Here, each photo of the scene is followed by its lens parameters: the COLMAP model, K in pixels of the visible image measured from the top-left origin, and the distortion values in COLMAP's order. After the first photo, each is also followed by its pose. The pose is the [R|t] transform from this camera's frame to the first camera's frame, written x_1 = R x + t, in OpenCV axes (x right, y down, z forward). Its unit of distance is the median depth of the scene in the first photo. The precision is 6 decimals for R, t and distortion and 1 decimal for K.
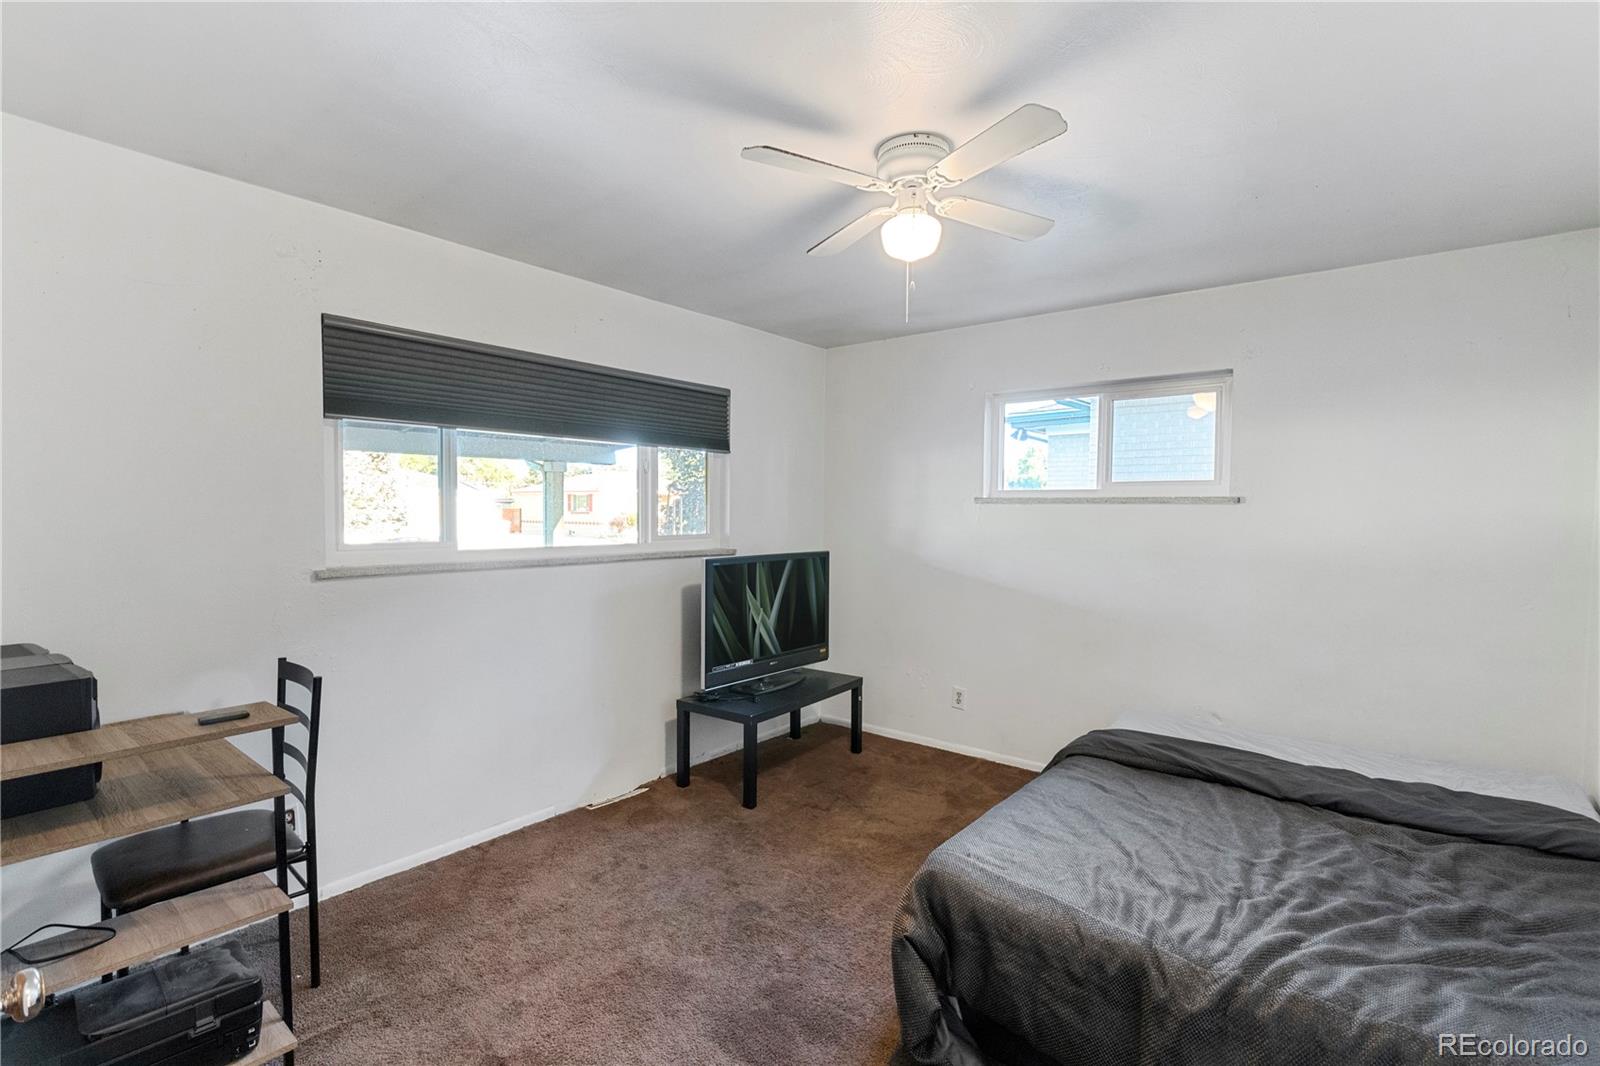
lens RADIAL K [[745.0, 0, 800.0], [0, 745.0, 533.0], [0, 0, 1]] dist [-0.002103, -0.000052]
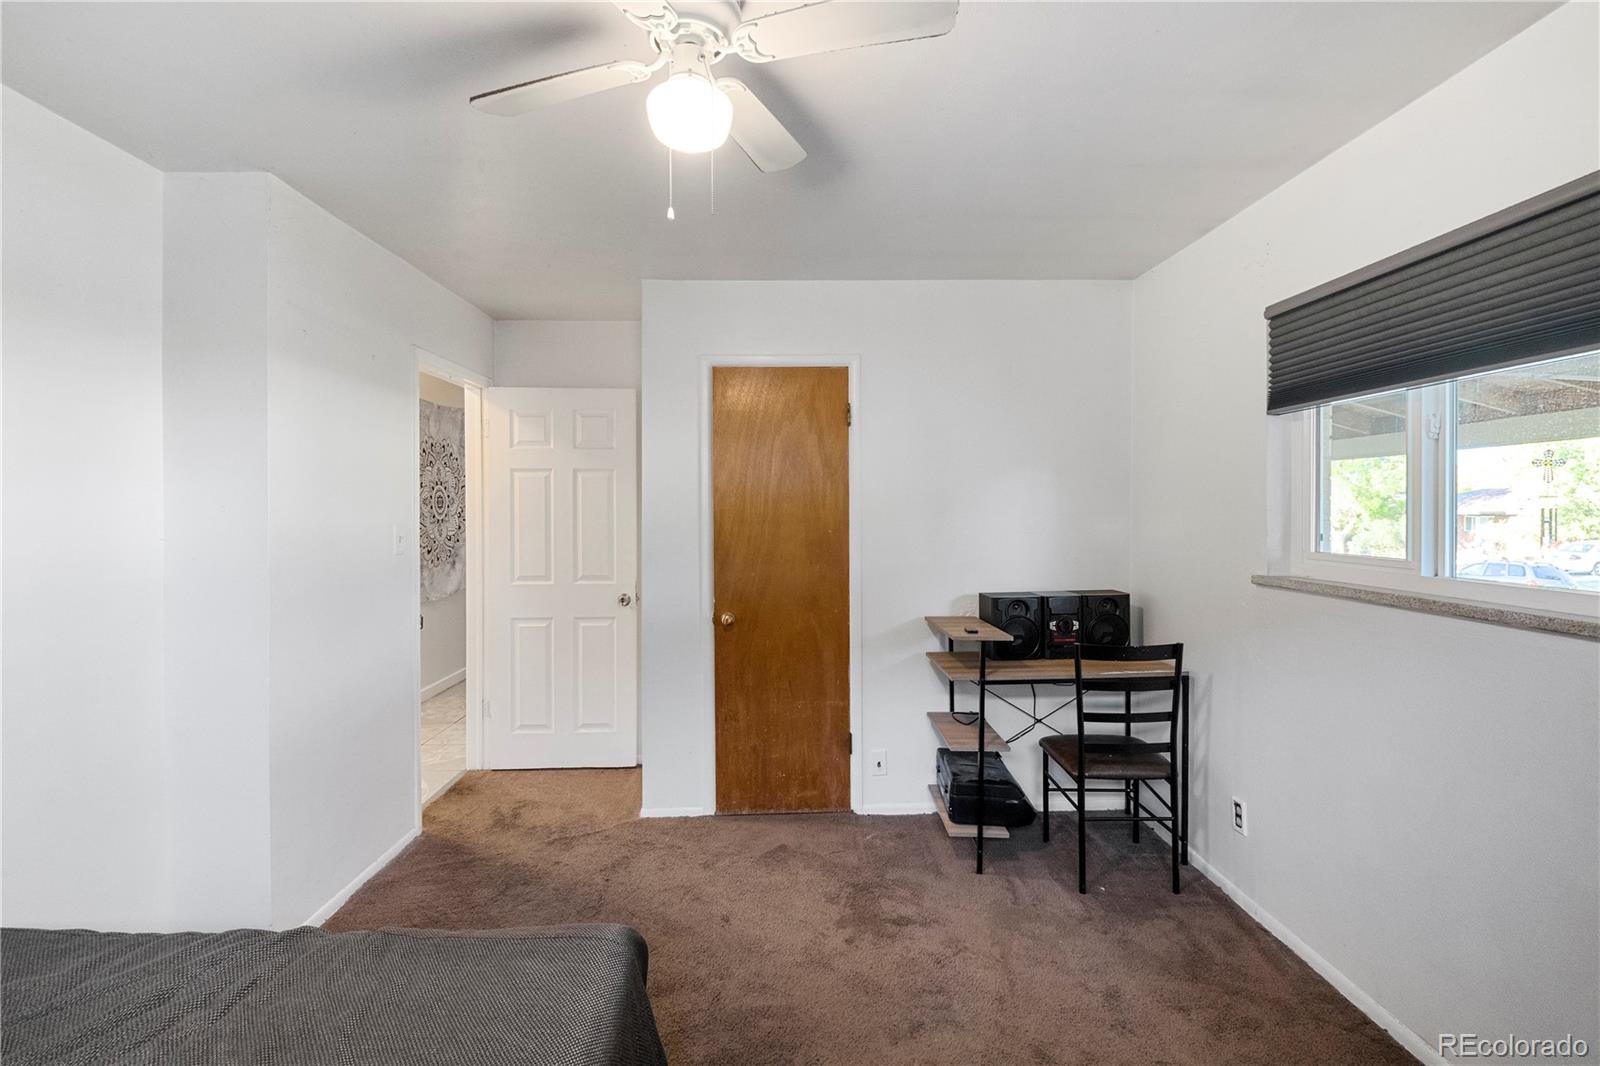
lens RADIAL K [[745.0, 0, 800.0], [0, 745.0, 533.0], [0, 0, 1]] dist [-0.002103, -0.000052]
pose [[-0.754408, 0.009816, -0.656333, 0.425451], [-0.017867, 0.999211, 0.035480, -0.027577], [0.656163, 0.038493, -0.753637, 1.298089]]
